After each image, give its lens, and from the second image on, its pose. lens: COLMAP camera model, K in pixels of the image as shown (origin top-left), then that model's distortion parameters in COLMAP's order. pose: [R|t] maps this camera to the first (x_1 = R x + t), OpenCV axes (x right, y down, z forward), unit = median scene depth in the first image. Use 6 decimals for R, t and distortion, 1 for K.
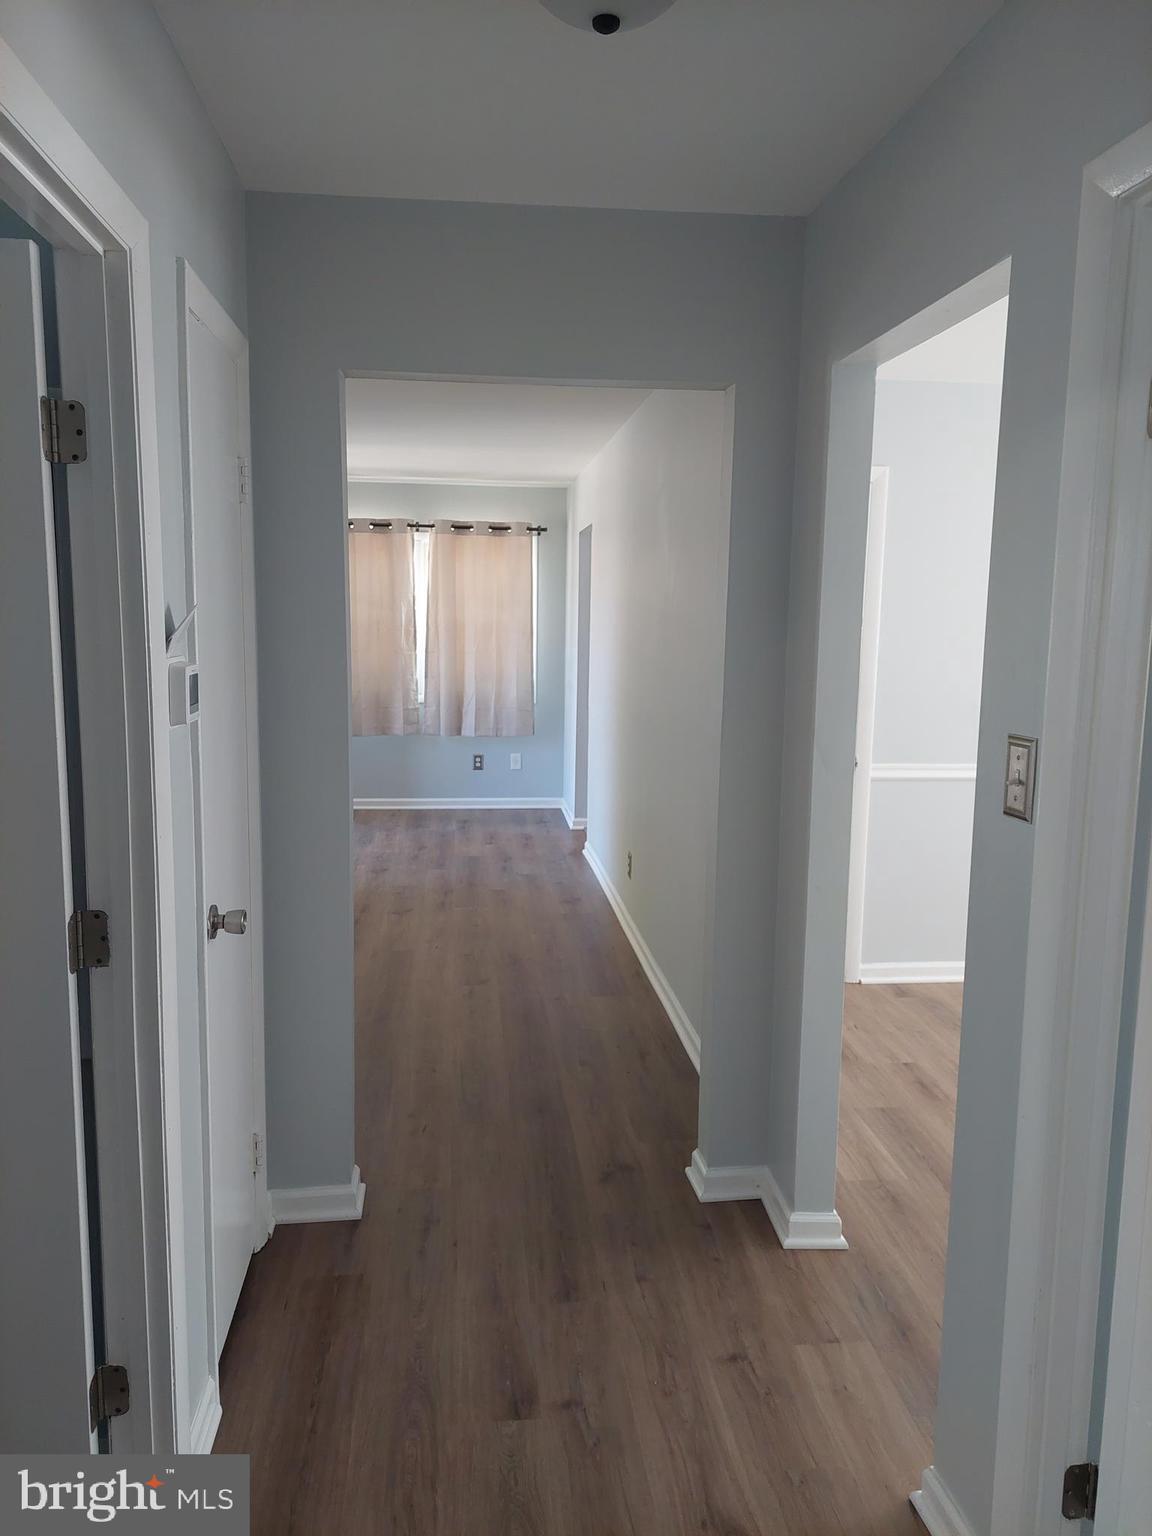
lens RADIAL K [[1103.4, 0, 577.1], [0, 1103.4, 773.2], [0, 0, 1]] dist [0.068884, -0.065408]
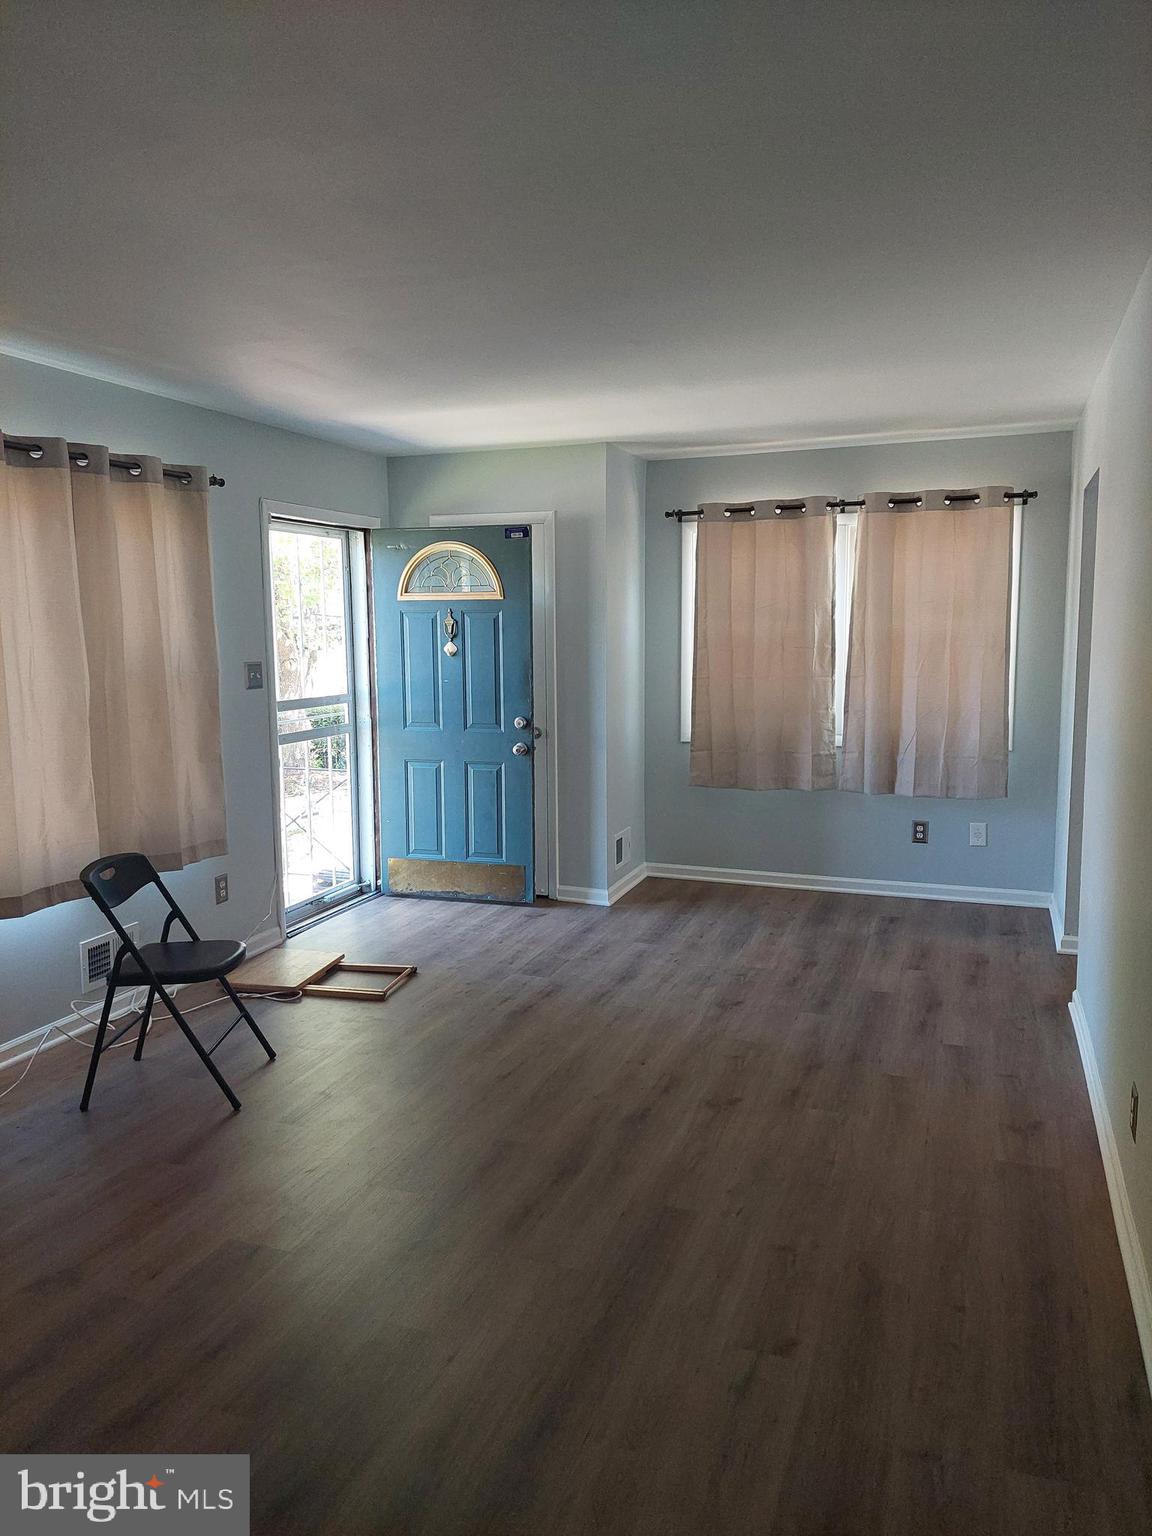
lens RADIAL K [[1103.4, 0, 562.3], [0, 1103.4, 755.3], [0, 0, 1]] dist [0.068884, -0.065408]
pose [[0.891209, 0.028343, -0.452707, 0.027257], [-0.039846, 0.999079, -0.015891, -0.039578], [0.451840, 0.032201, 0.891518, 0.270172]]
